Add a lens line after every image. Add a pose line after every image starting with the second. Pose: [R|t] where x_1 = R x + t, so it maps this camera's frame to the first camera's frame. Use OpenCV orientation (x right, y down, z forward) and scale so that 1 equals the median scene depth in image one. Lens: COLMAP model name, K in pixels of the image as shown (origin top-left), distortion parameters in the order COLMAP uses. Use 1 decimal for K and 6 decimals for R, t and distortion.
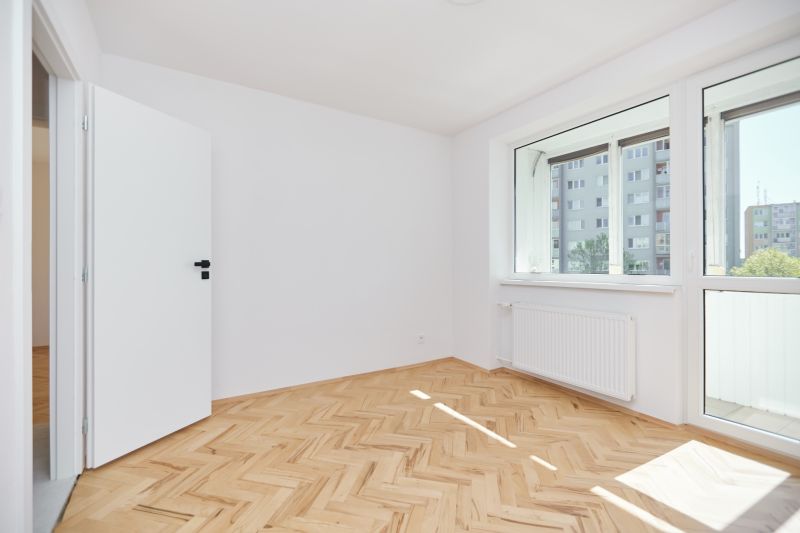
lens RADIAL K [[361.6, 0, 389.9], [0, 361.6, 265.0], [0, 0, 1]] dist [-0.001440, -0.000375]
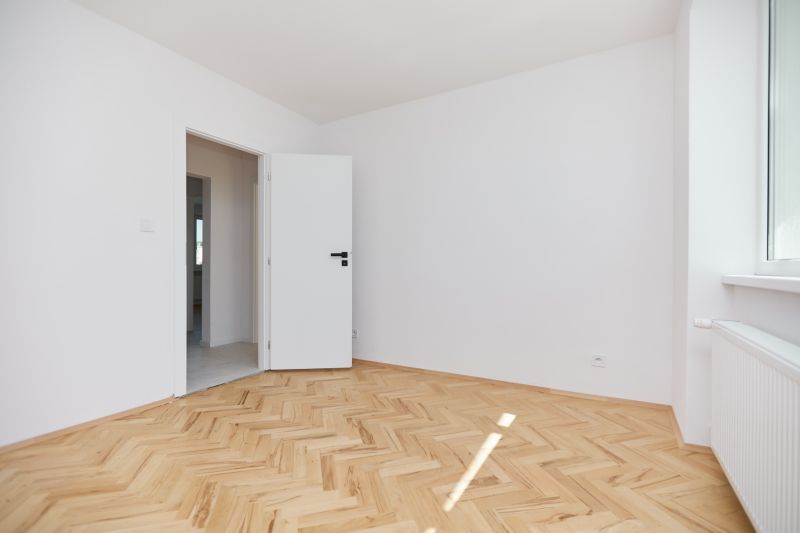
lens RADIAL K [[364.1, 0, 399.9], [0, 364.1, 269.2], [0, 0, 1]] dist [-0.000199, -0.000578]
pose [[0.472181, 0.006463, -0.881478, 0.788582], [0.000034, 0.999973, 0.007350, 0.041128], [0.881501, -0.003501, 0.472168, 0.532304]]
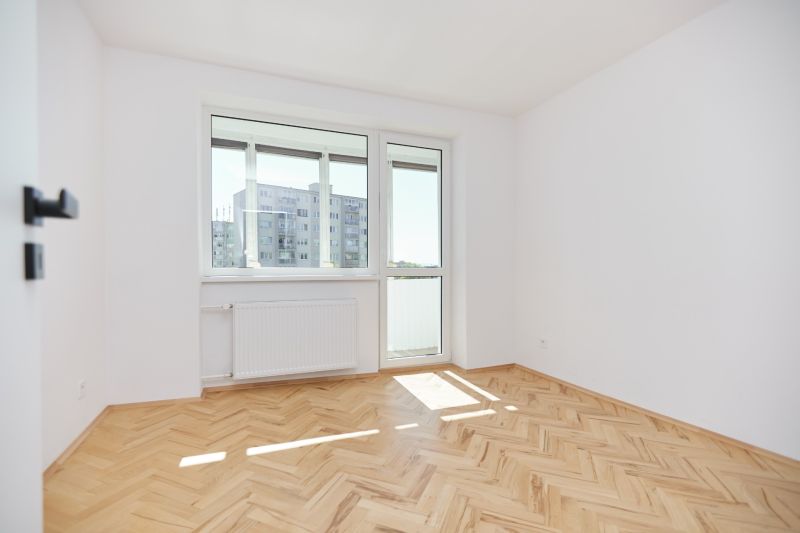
lens RADIAL K [[364.1, 0, 399.9], [0, 364.1, 269.2], [0, 0, 1]] dist [-0.000199, -0.000578]
pose [[0.151663, -0.003164, 0.988427, -0.588932], [-0.001709, 0.999993, 0.003463, 0.031424], [-0.988431, -0.002215, 0.151657, 0.679888]]
